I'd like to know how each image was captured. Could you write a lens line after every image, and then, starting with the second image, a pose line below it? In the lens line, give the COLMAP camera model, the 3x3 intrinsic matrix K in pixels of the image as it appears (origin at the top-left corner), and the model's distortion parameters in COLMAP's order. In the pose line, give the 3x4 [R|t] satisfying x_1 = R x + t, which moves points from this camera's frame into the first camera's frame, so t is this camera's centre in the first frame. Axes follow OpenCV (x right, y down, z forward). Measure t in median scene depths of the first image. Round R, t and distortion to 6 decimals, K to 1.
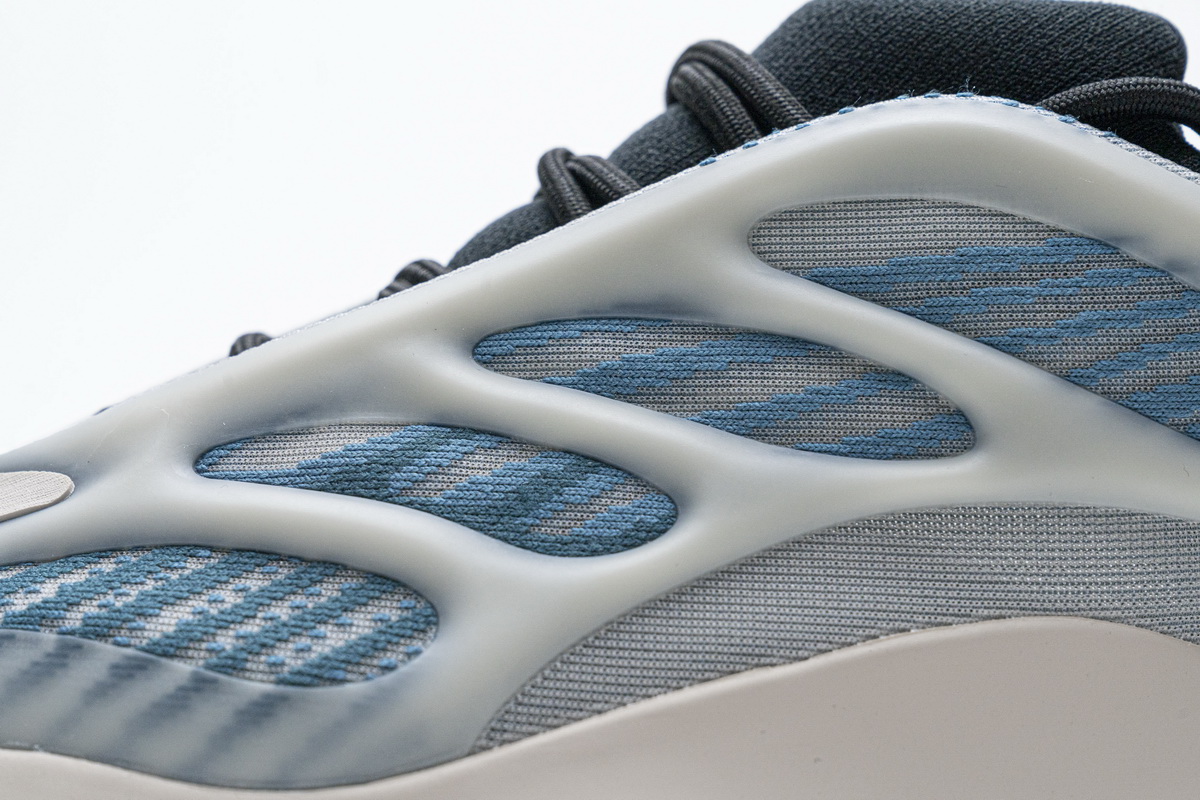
lens RADIAL K [[2339.5, 0, 600.0], [0, 2339.5, 400.0], [0, 0, 1]] dist [-0.006406, 0.130819]
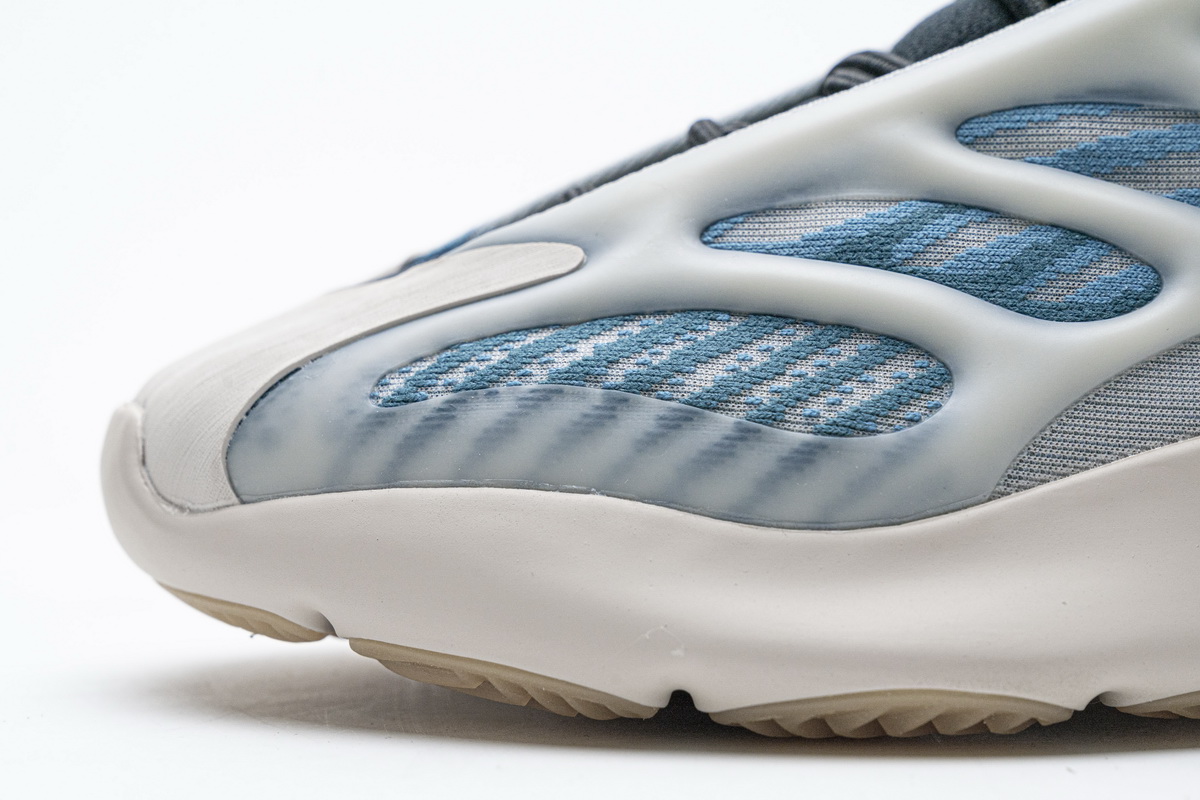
lens RADIAL K [[2339.5, 0, 600.0], [0, 2339.5, 400.0], [0, 0, 1]] dist [-0.006406, 0.130819]
pose [[0.999983, 0.005865, -0.000687, -0.222906], [-0.005796, 0.997084, 0.076097, 0.021273], [0.001131, -0.076091, 0.997100, -0.085522]]
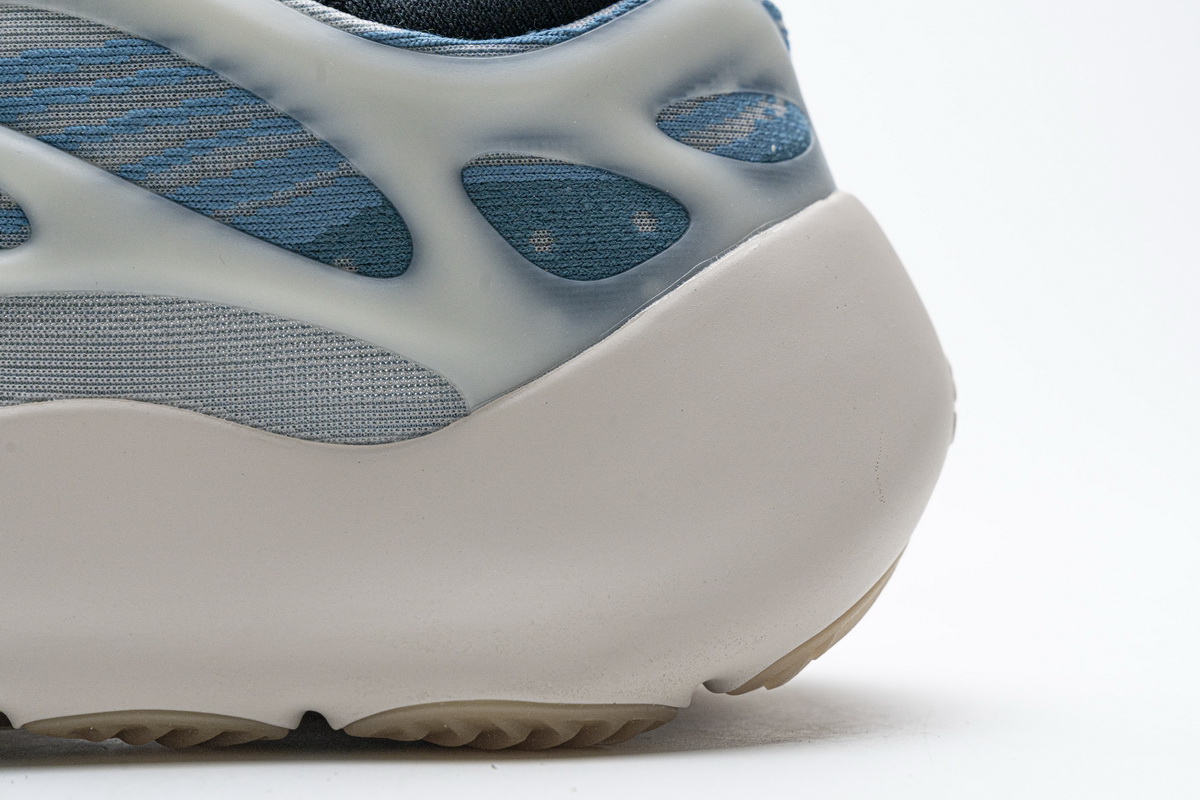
lens RADIAL K [[2339.5, 0, 600.0], [0, 2339.5, 400.0], [0, 0, 1]] dist [-0.006406, 0.130819]
pose [[0.999491, -0.009876, -0.030351, 0.446776], [0.012097, 0.997192, 0.073907, 0.017119], [0.029536, -0.074236, 0.996803, -0.050779]]
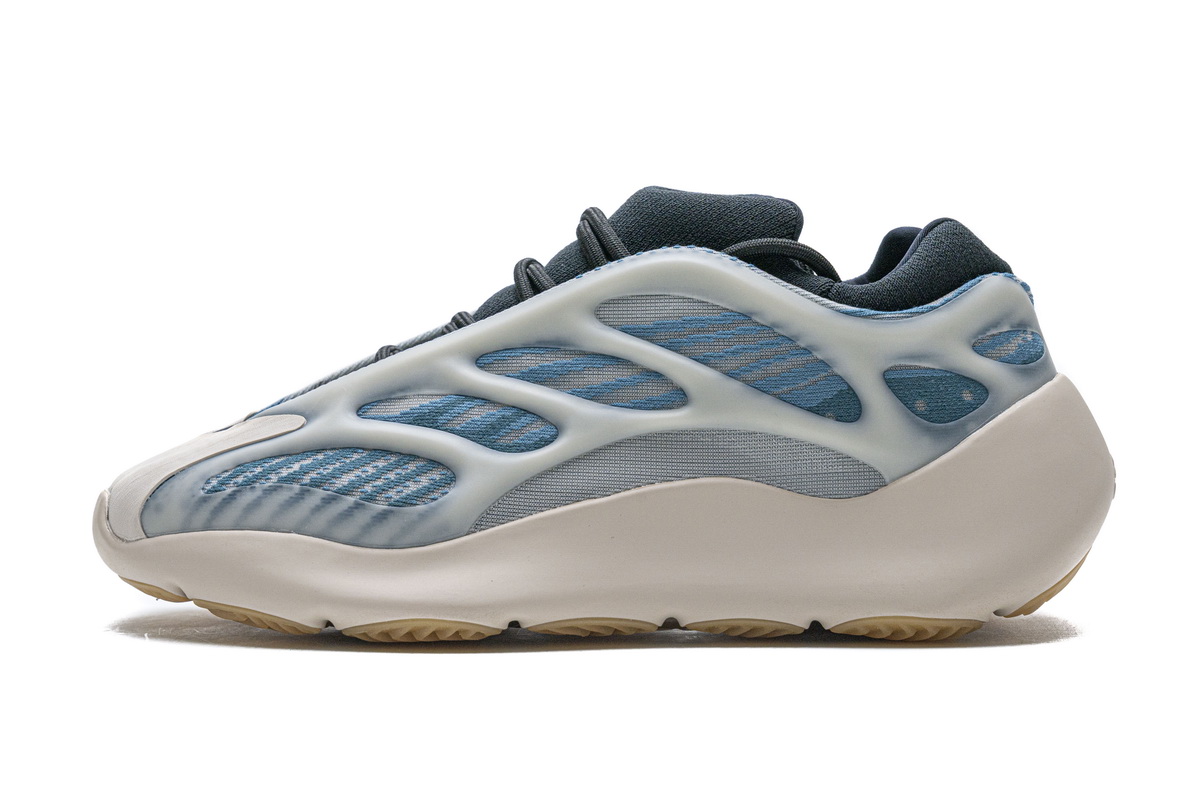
lens RADIAL K [[2339.5, 0, 600.0], [0, 2339.5, 400.0], [0, 0, 1]] dist [-0.006406, 0.130819]
pose [[0.994777, -0.004516, -0.101971, 0.309219], [0.011375, 0.997703, 0.066779, -0.139382], [0.101435, -0.067590, 0.992543, -1.302256]]
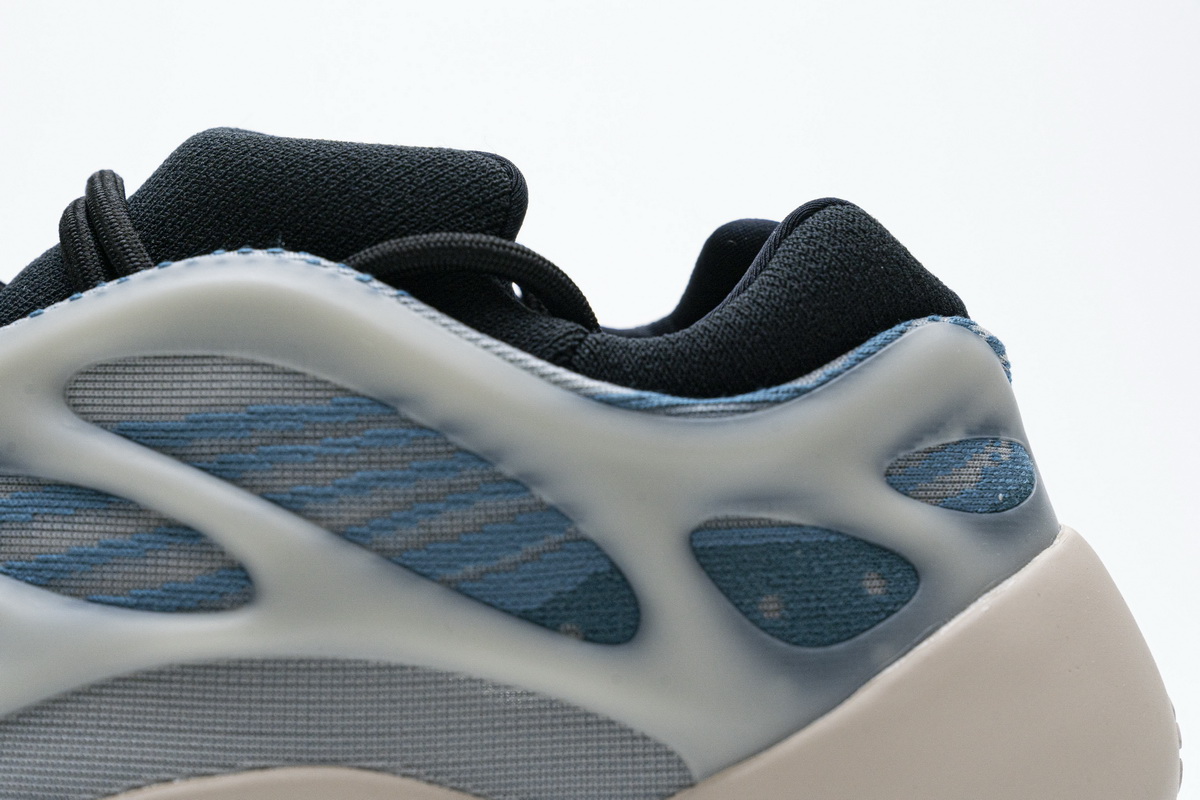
lens RADIAL K [[2339.5, 0, 600.0], [0, 2339.5, 400.0], [0, 0, 1]] dist [-0.006406, 0.130819]
pose [[0.998075, 0.004347, -0.061859, 0.376540], [-0.001021, 0.998557, 0.053694, -0.124842], [0.062003, -0.053527, 0.996640, -0.023086]]
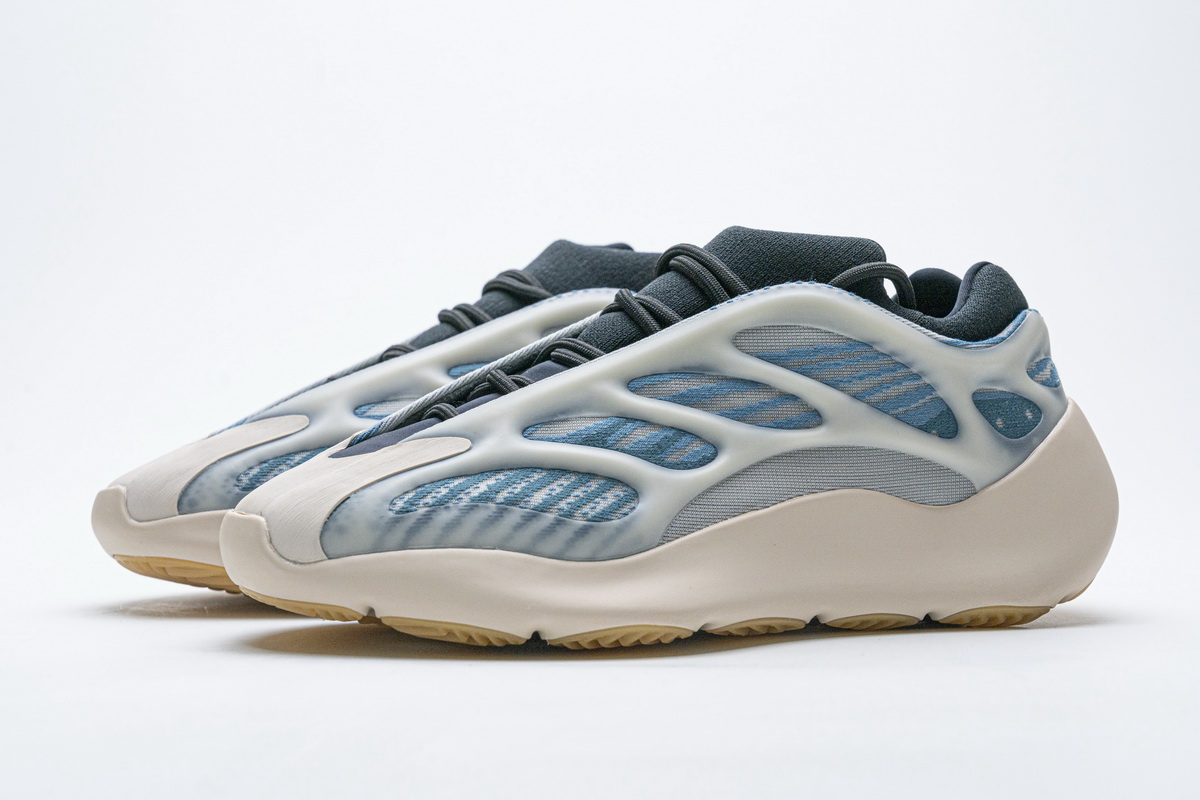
lens RADIAL K [[2339.5, 0, 600.0], [0, 2339.5, 400.0], [0, 0, 1]] dist [-0.006406, 0.130819]
pose [[0.953003, -0.009567, 0.302810, -0.854313], [-0.009604, 0.998045, 0.061757, -0.163395], [-0.302809, -0.061762, 0.951048, -1.380771]]
